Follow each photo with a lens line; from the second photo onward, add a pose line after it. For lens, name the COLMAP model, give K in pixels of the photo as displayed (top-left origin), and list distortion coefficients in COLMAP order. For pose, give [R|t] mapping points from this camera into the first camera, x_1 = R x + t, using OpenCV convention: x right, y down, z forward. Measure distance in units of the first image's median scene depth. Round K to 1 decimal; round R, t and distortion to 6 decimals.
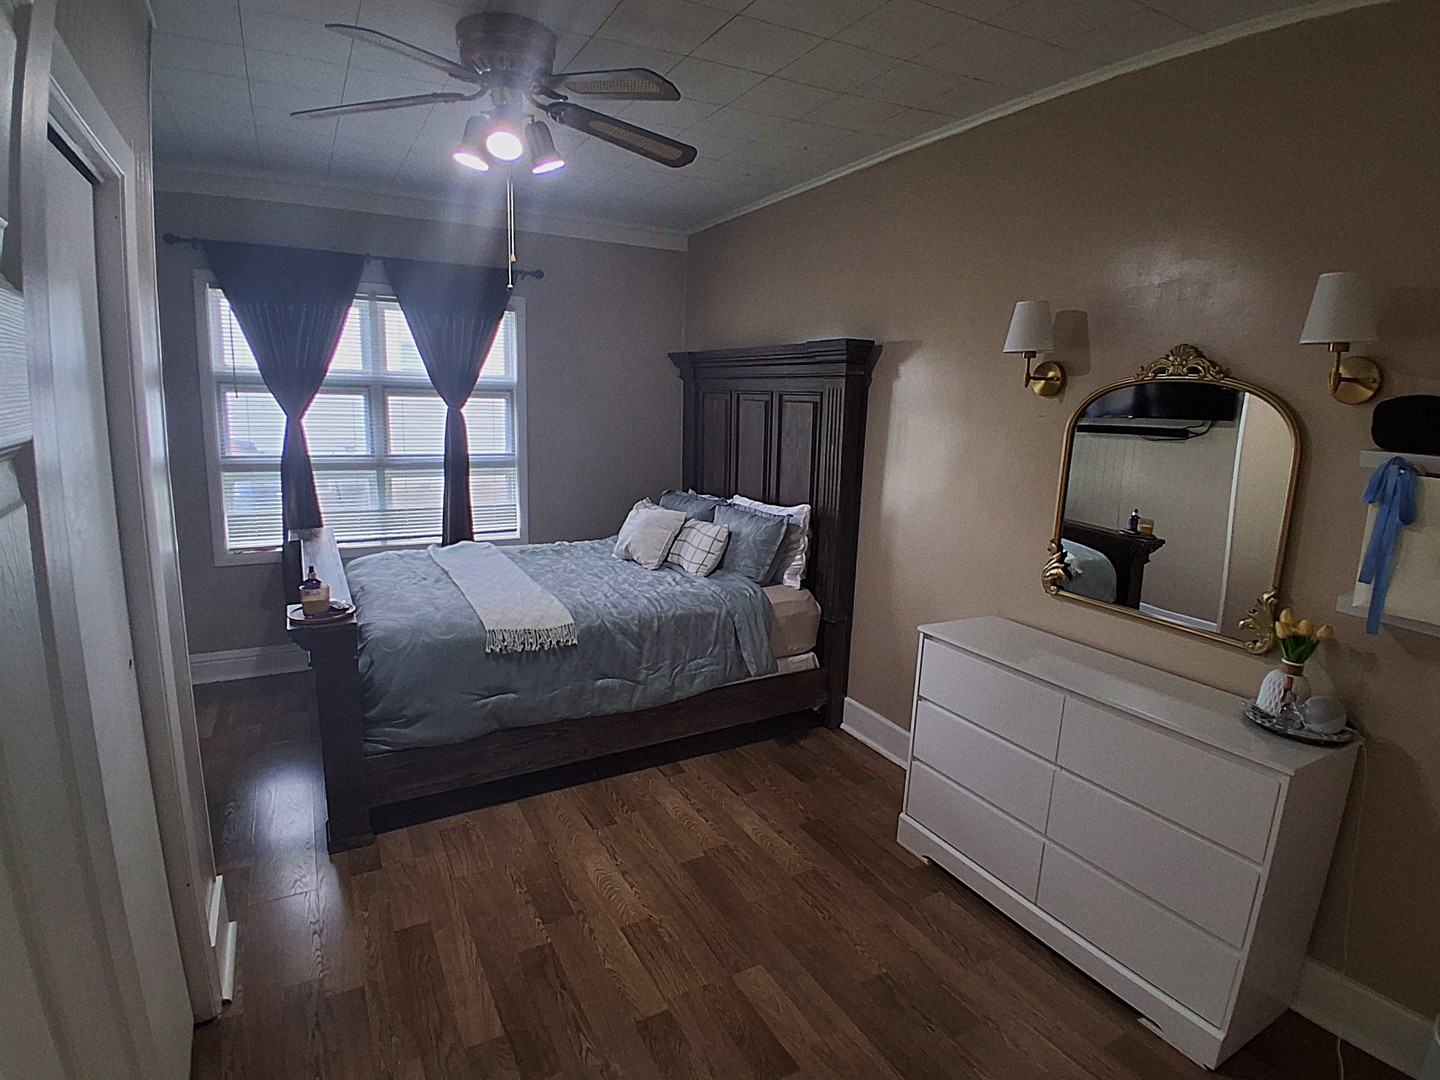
lens RADIAL K [[754.1, 0, 728.7], [0, 754.1, 539.9], [0, 0, 1]] dist [-0.039333, -0.002624]
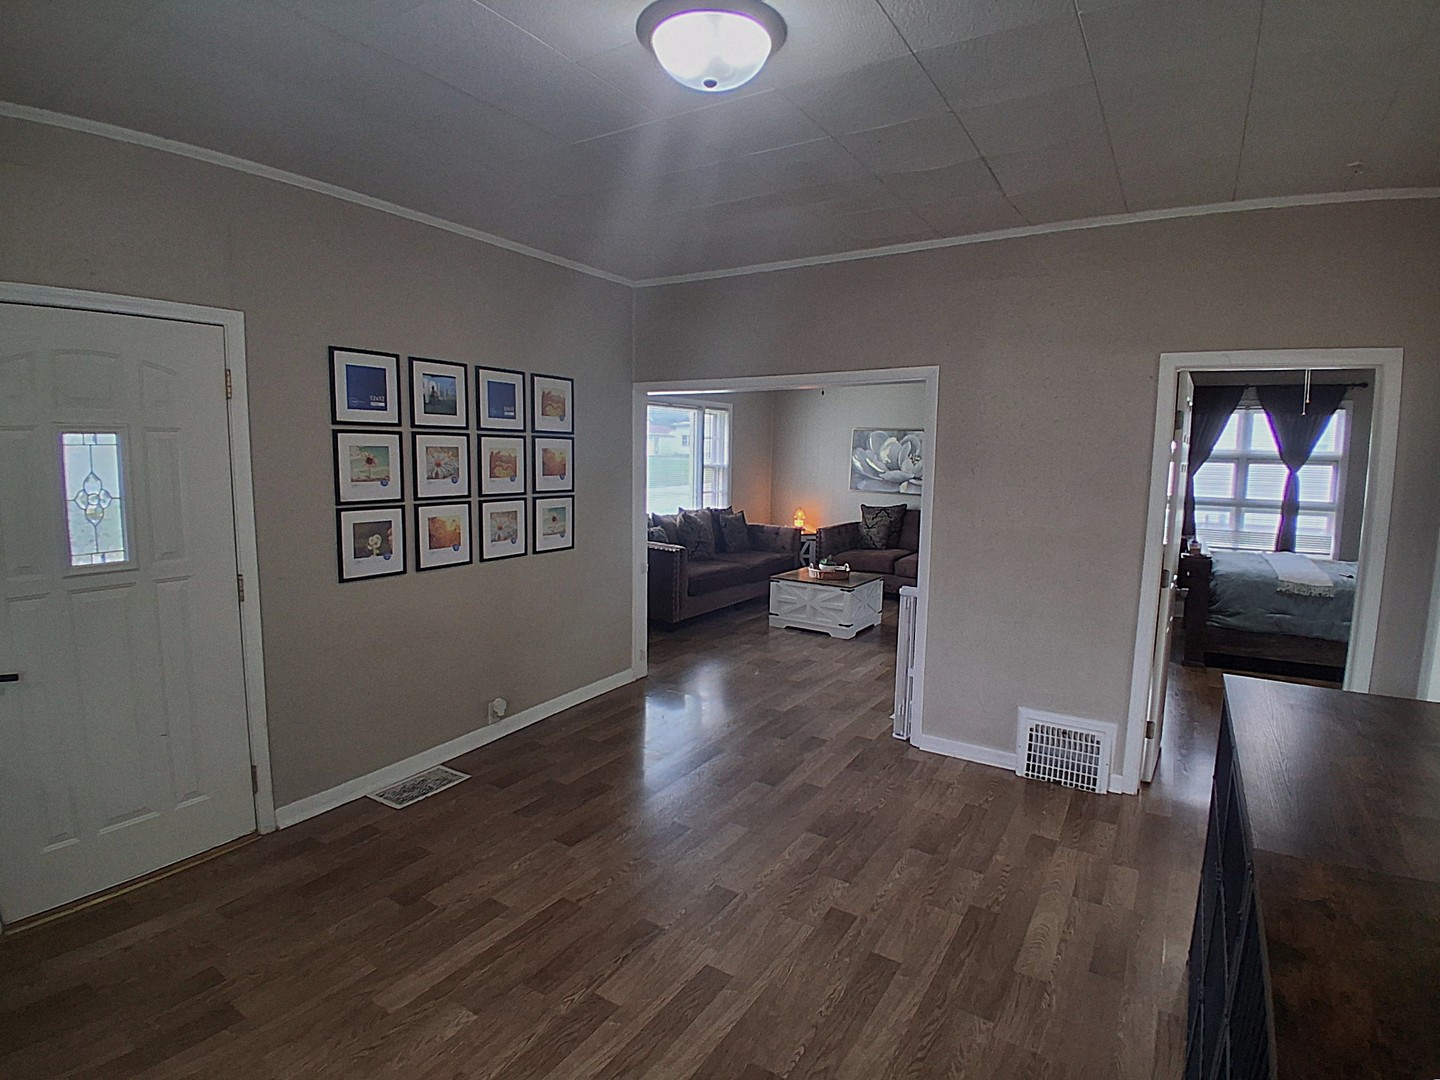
lens RADIAL K [[754.1, 0, 722.3], [0, 754.1, 544.8], [0, 0, 1]] dist [-0.039333, -0.002624]
pose [[0.489615, 0.086424, -0.867645, 0.417798], [-0.156777, 0.987584, 0.009902, 0.155714], [0.857729, 0.131179, 0.497085, -0.816218]]
